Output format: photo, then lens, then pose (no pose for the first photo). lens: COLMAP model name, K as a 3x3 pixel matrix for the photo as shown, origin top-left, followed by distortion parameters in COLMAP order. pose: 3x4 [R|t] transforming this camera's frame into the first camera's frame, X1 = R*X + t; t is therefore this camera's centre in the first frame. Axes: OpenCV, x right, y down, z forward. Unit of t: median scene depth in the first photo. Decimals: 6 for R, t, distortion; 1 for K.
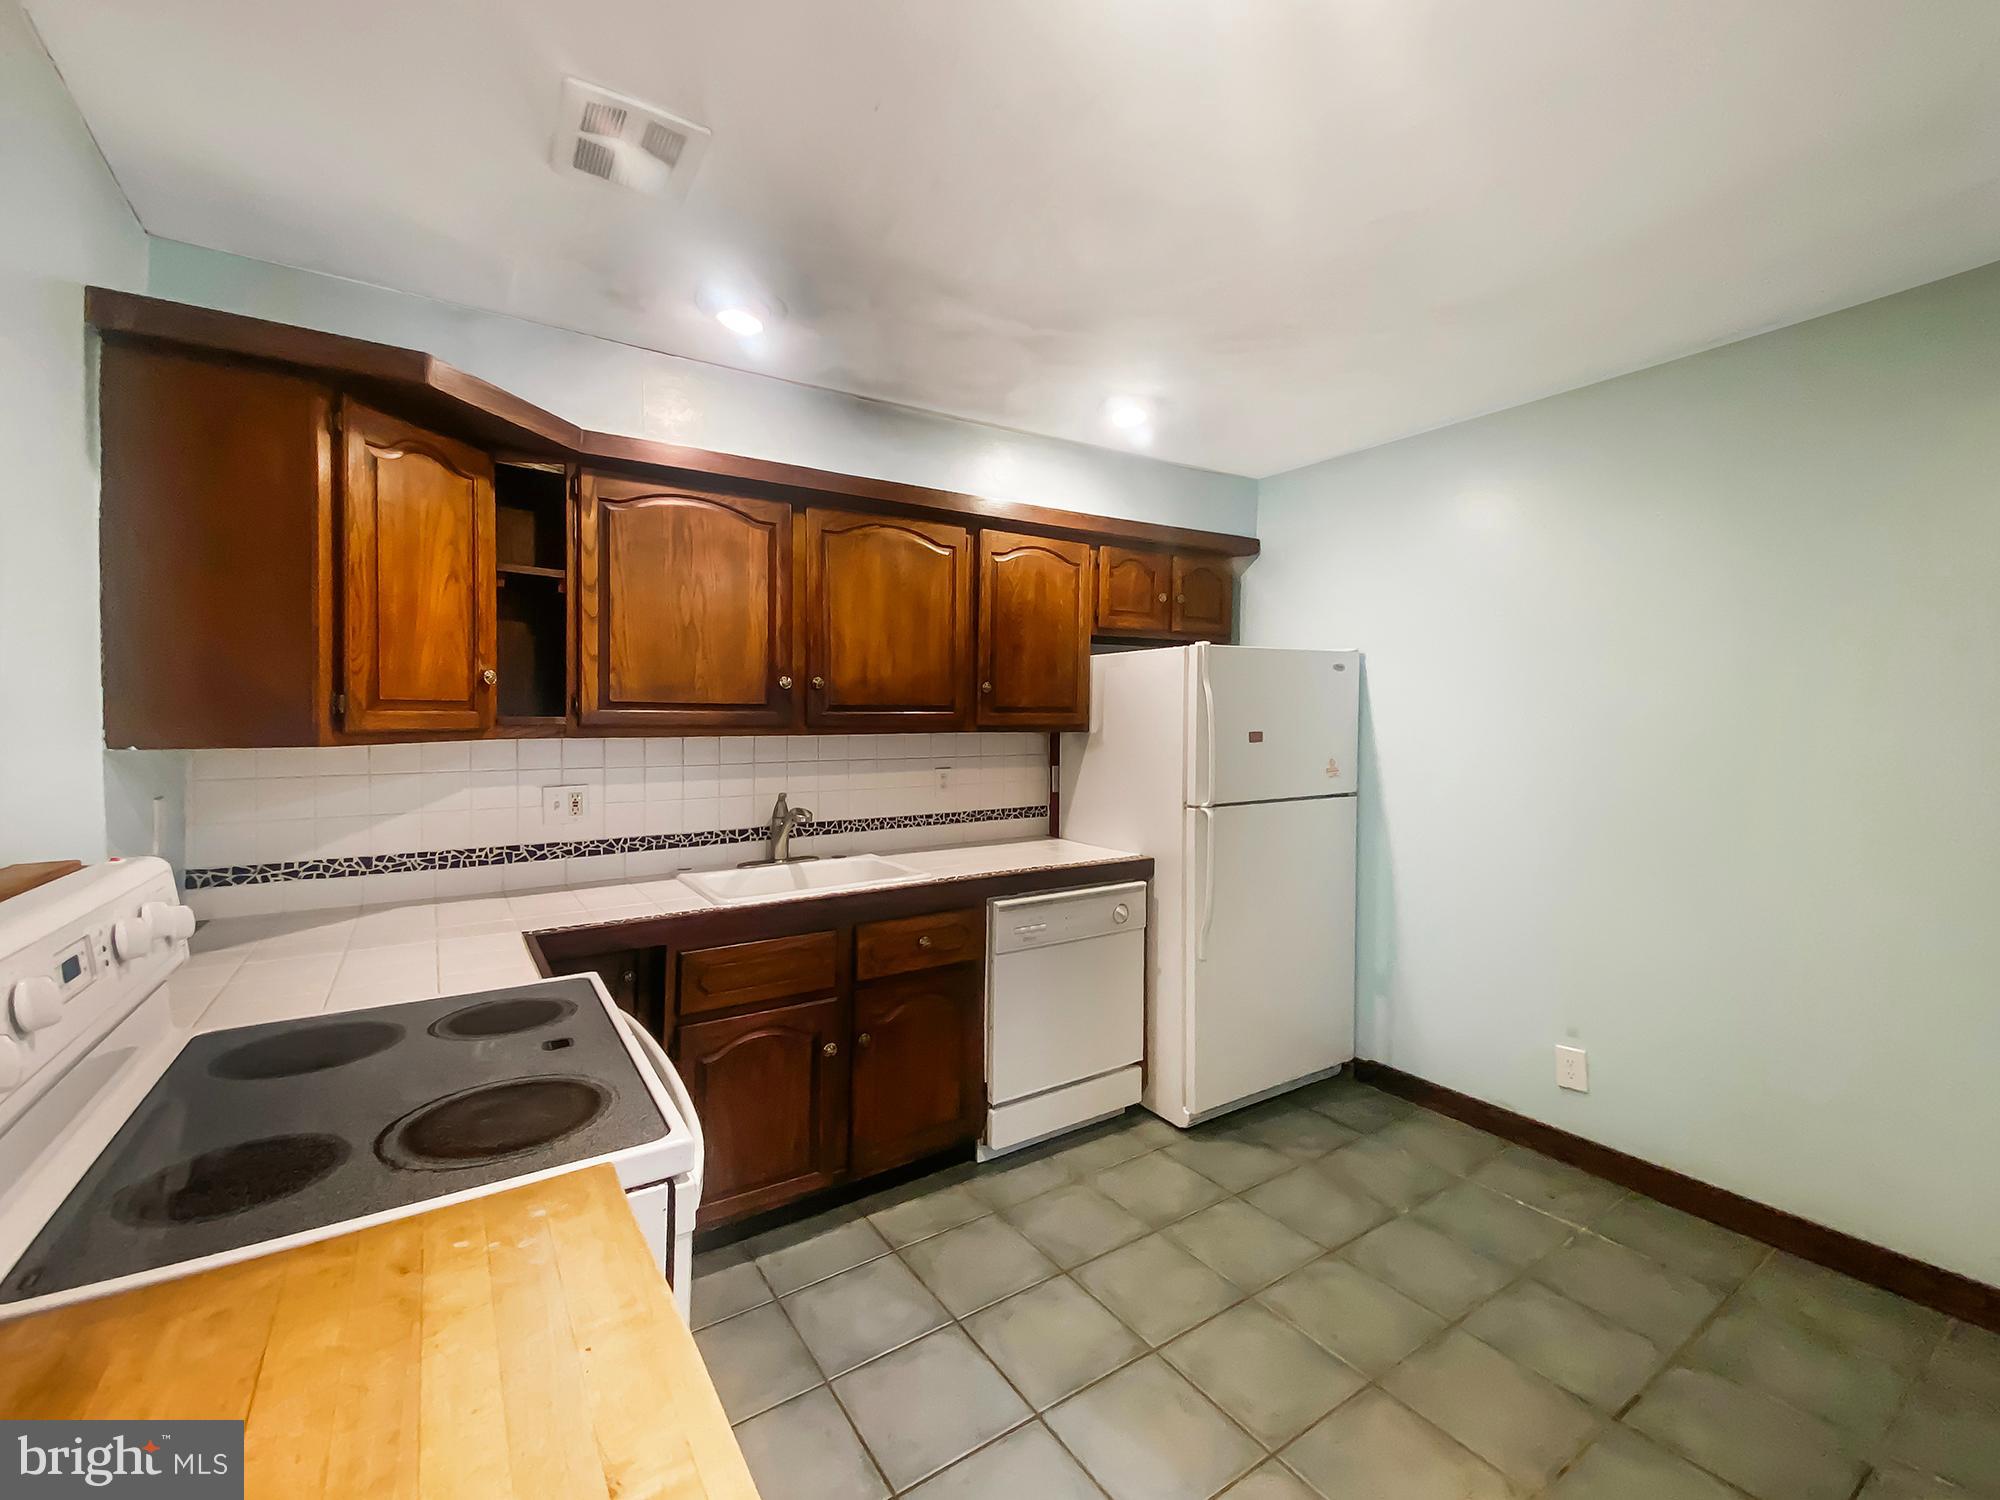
lens RADIAL K [[808.3, 0, 1012.9], [0, 808.3, 735.4], [0, 0, 1]] dist [-0.001498, -0.000708]
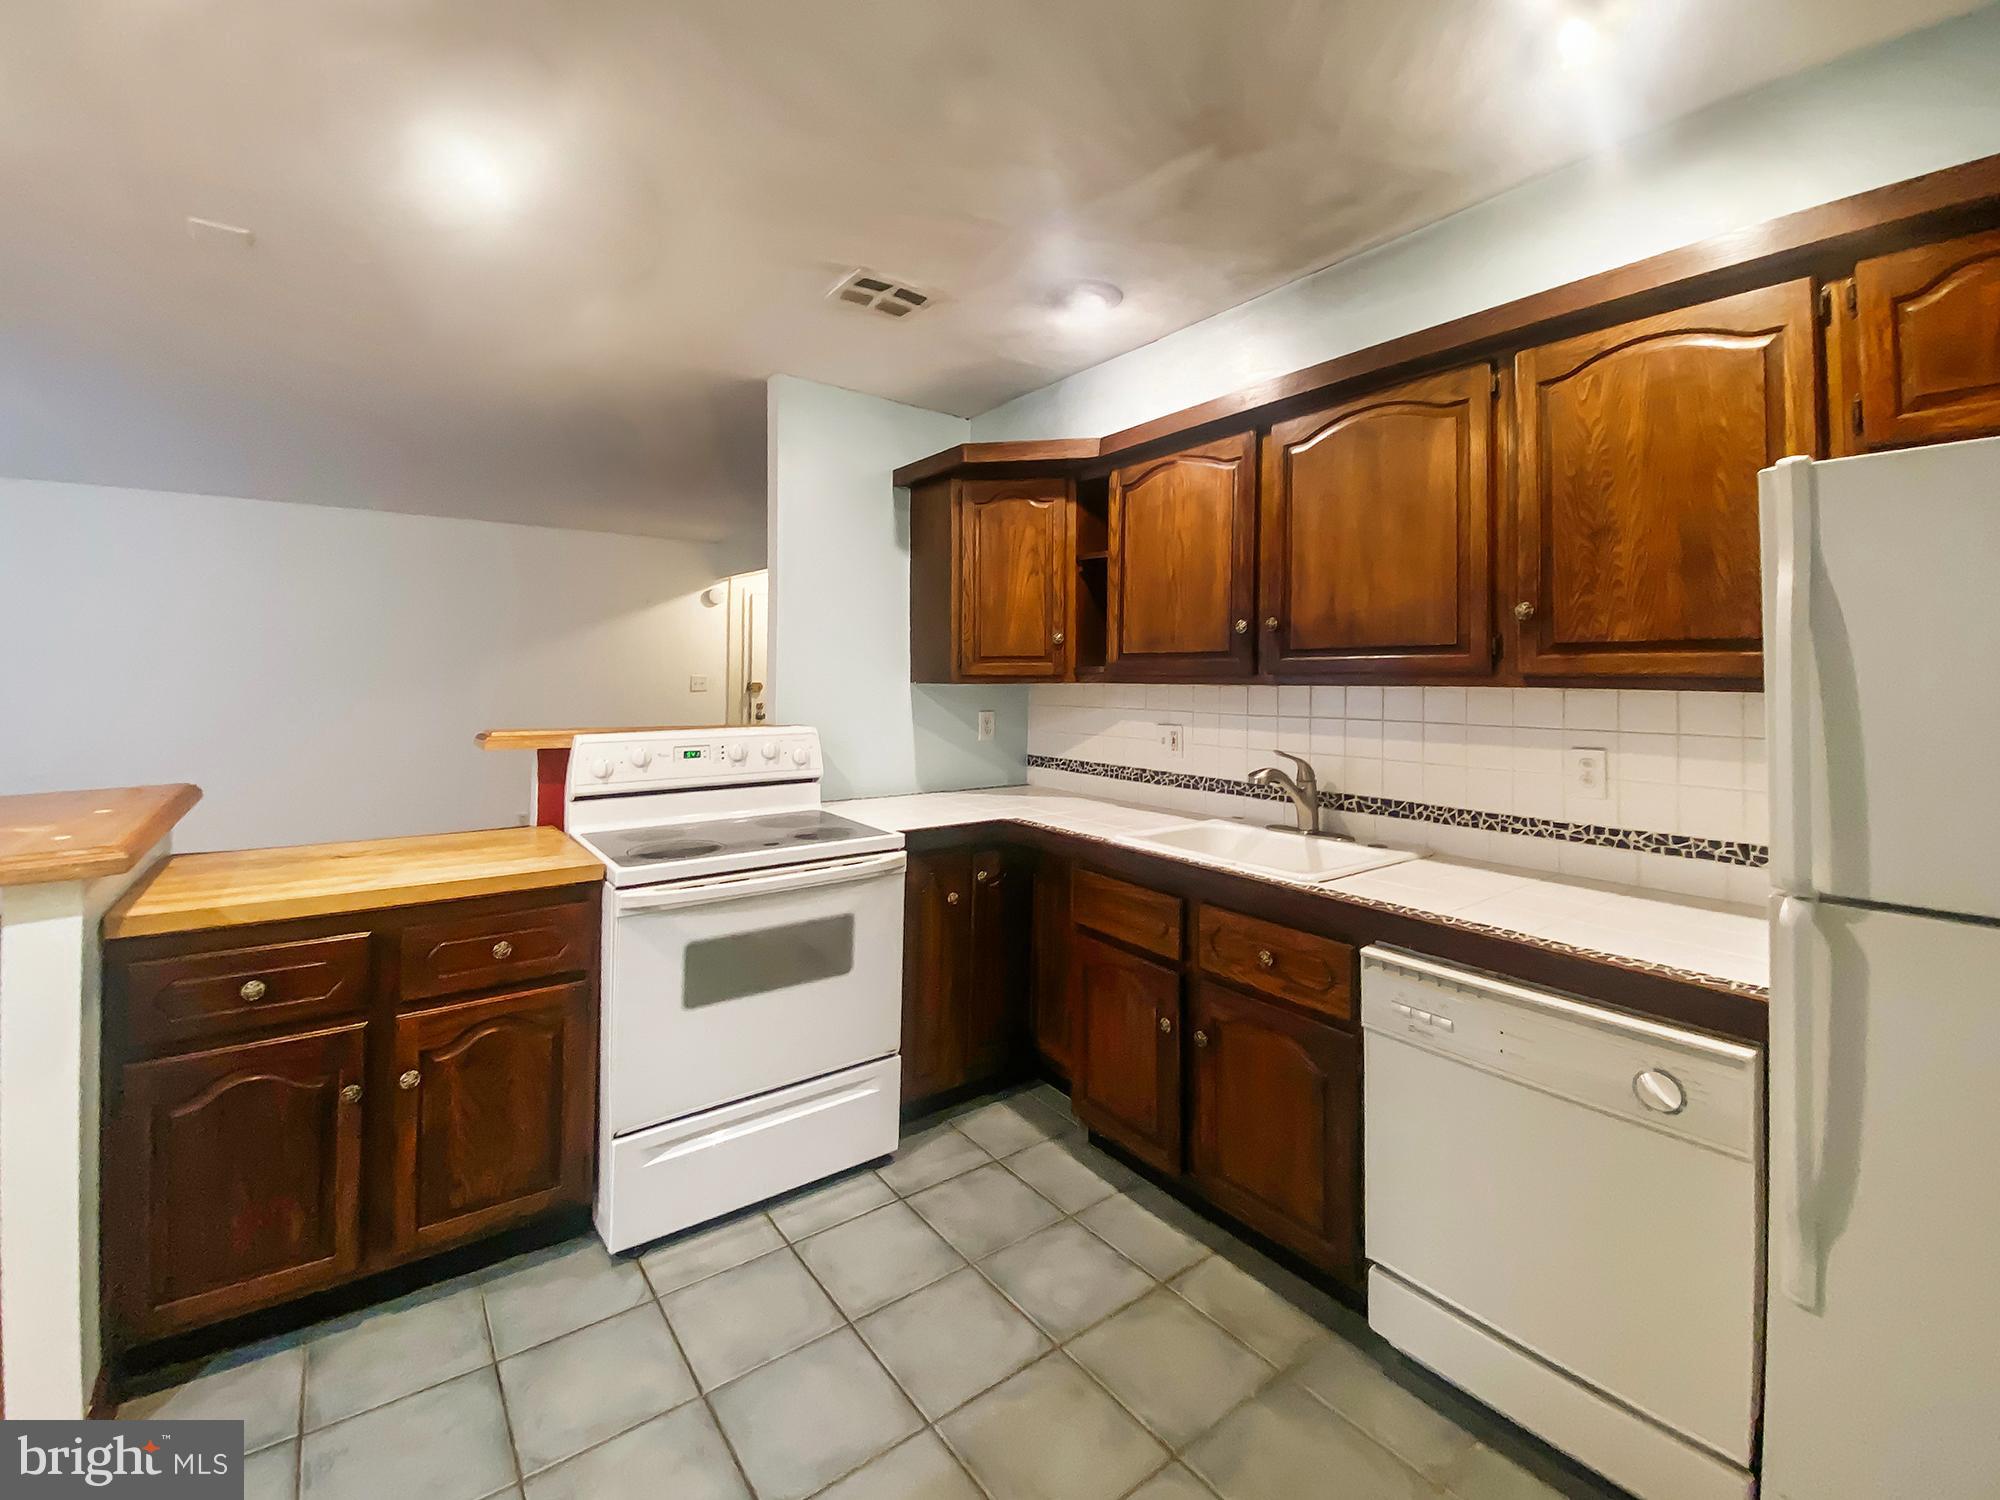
lens RADIAL K [[861.9, 0, 978.0], [0, 861.9, 659.7], [0, 0, 1]] dist [0.006261, -0.000726]
pose [[0.020259, -0.016387, -0.999660, 0.695976], [-0.023735, 0.999576, -0.016867, -0.004748], [0.999513, 0.024069, 0.019861, 0.688901]]
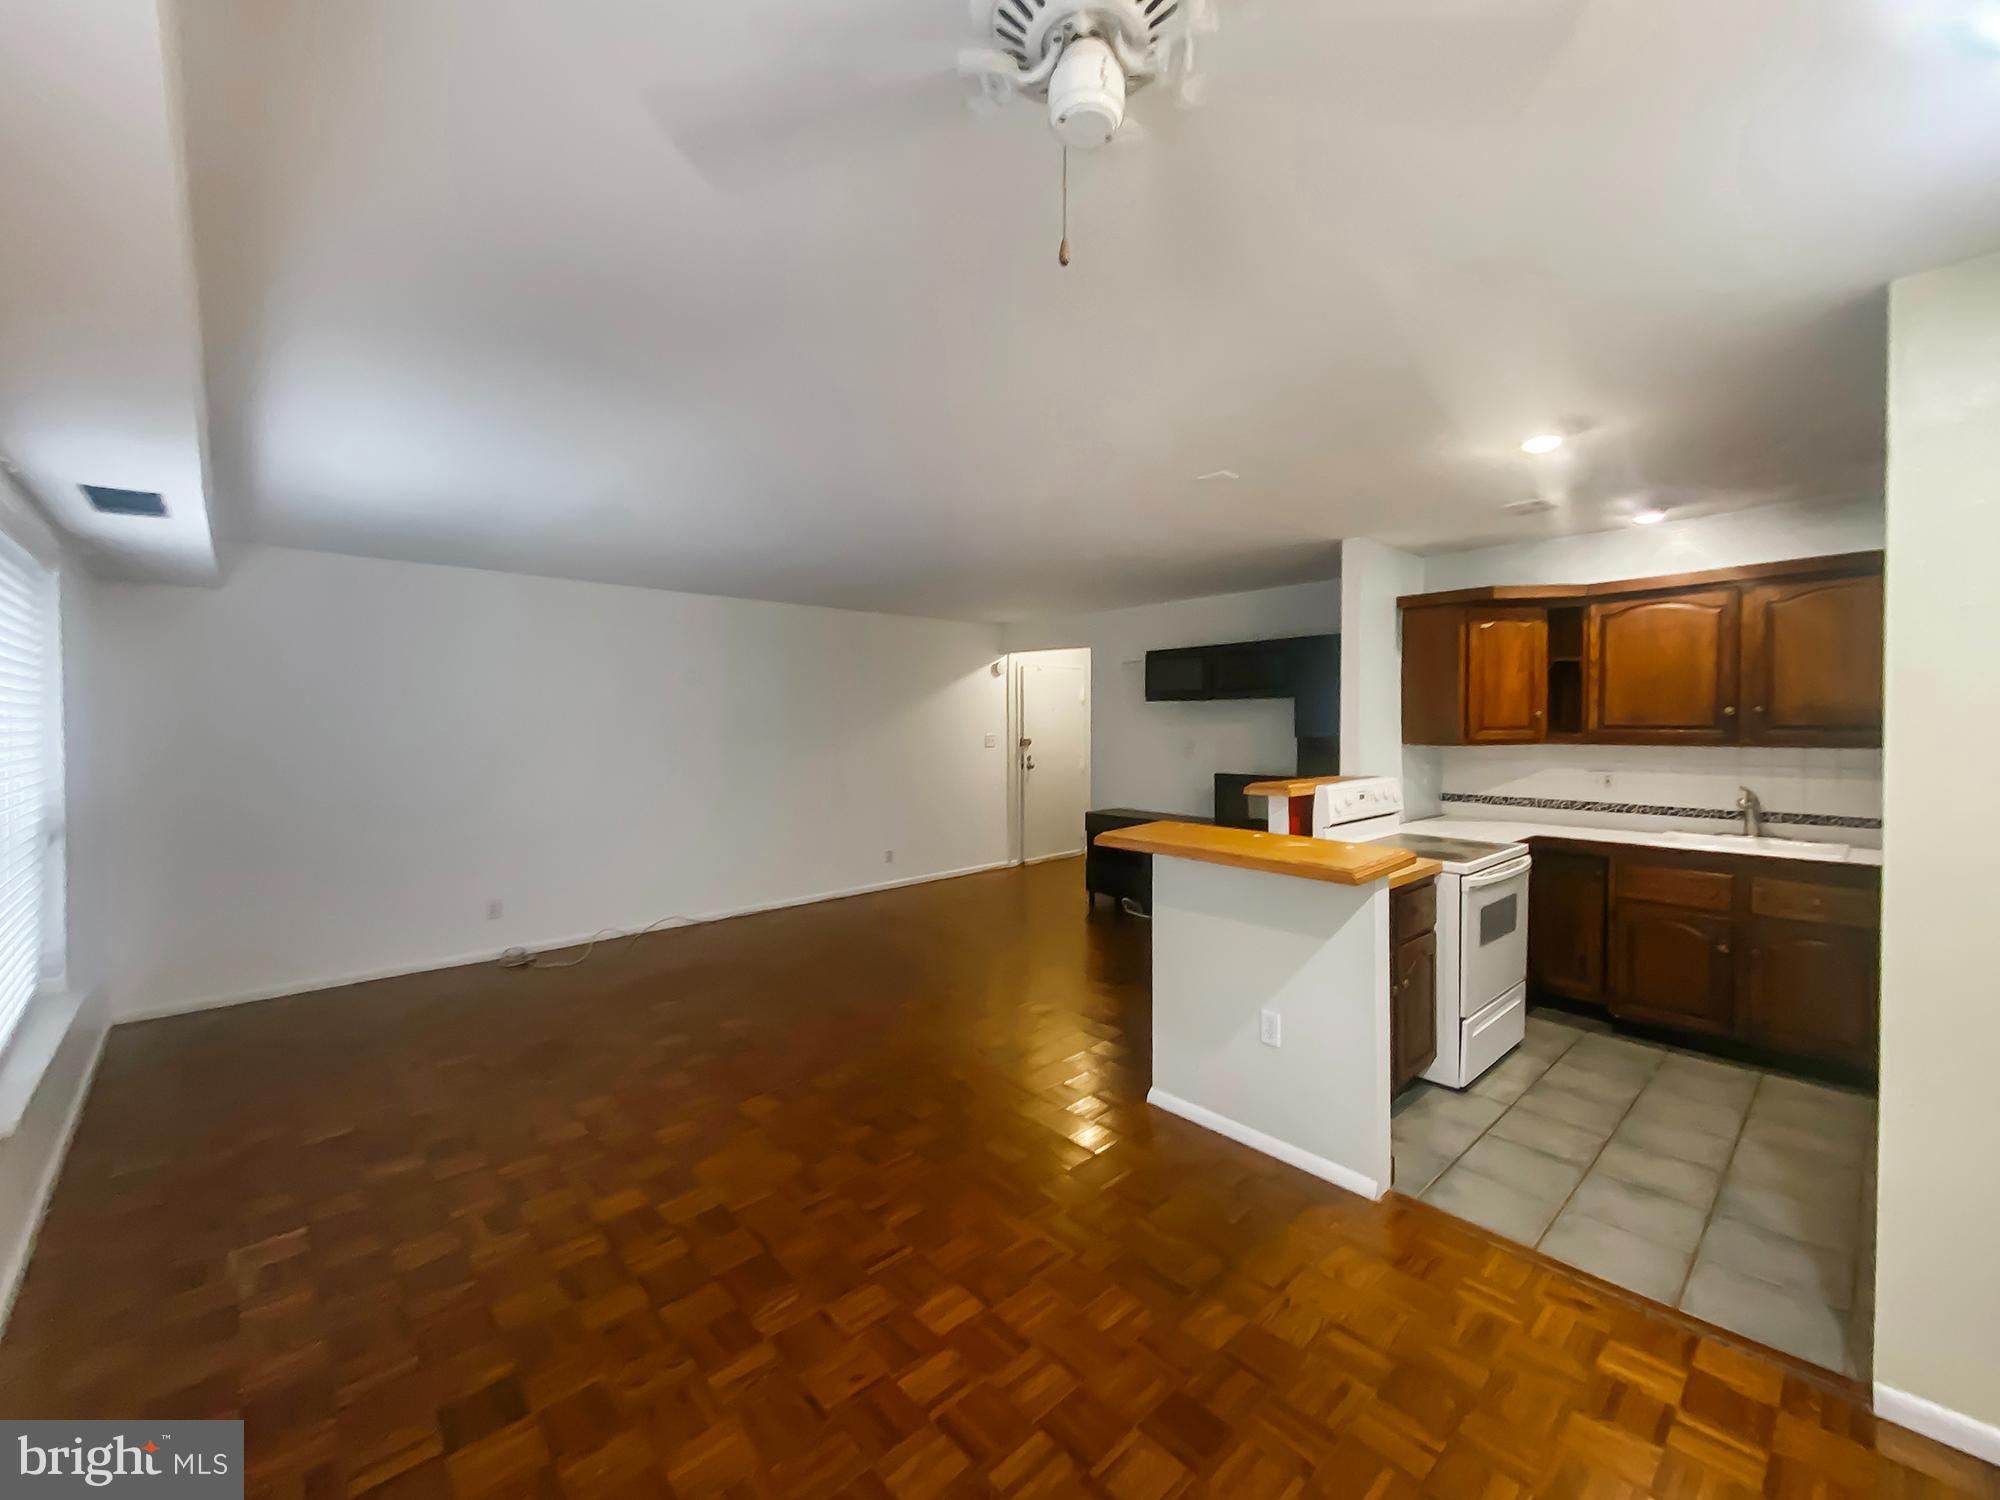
lens RADIAL K [[808.3, 0, 1013.2], [0, 808.3, 734.3], [0, 0, 1]] dist [-0.001498, -0.000708]
pose [[0.104914, 0.017532, -0.994327, 1.073103], [-0.011428, 0.999800, 0.016422, -0.033000], [0.994416, 0.009640, 0.105093, -0.478312]]
